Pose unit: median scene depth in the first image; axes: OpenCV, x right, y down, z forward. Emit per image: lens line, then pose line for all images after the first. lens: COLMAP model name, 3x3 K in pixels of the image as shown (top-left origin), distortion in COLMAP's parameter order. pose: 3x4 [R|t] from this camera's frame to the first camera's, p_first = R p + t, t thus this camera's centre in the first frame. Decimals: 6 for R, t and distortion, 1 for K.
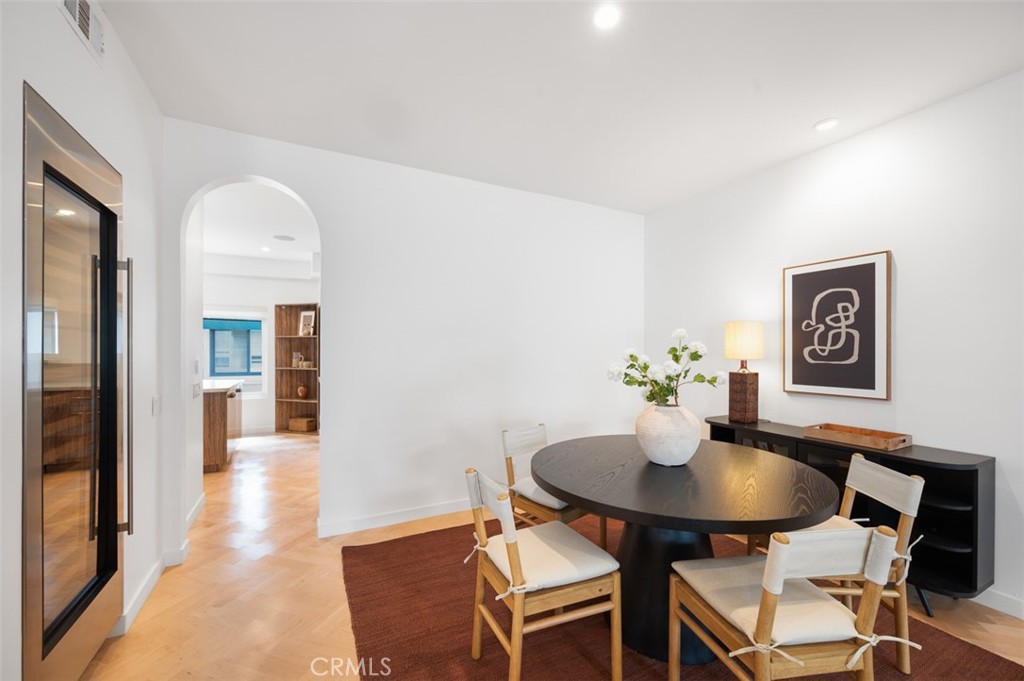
lens RADIAL K [[410.9, 0, 513.3], [0, 410.9, 346.6], [0, 0, 1]] dist [0.000427, -0.000046]
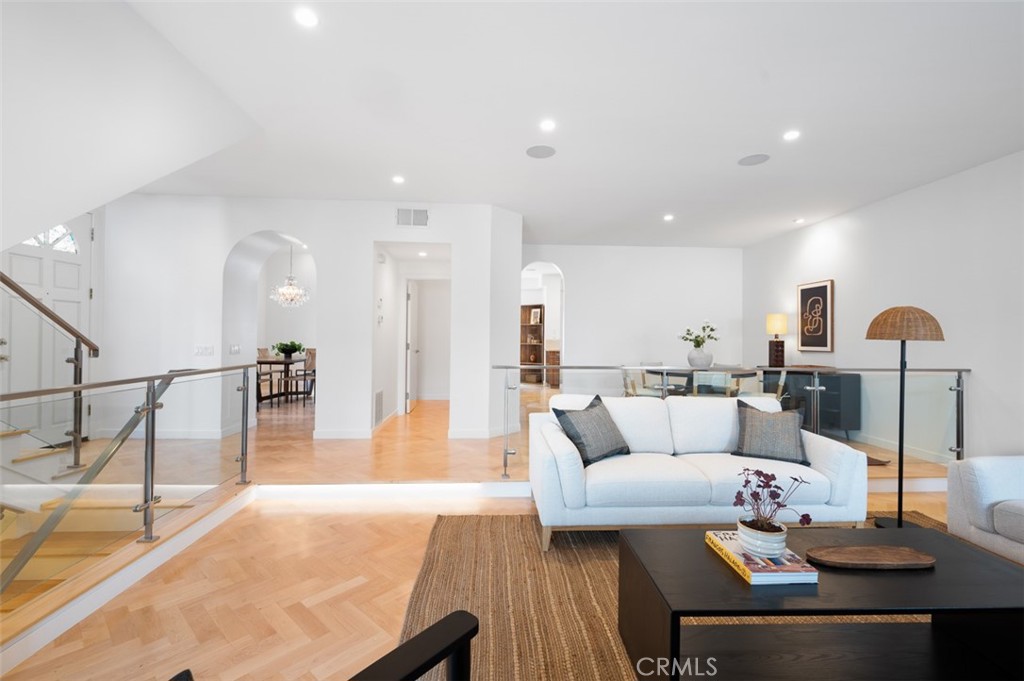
lens RADIAL K [[425.9, 0, 511.0], [0, 425.9, 336.2], [0, 0, 1]] dist [-0.002028, -0.000362]
pose [[0.905740, 0.004056, -0.423814, 0.308564], [-0.003210, 0.999991, 0.002712, 0.044429], [0.423822, -0.001096, 0.905745, -1.407226]]
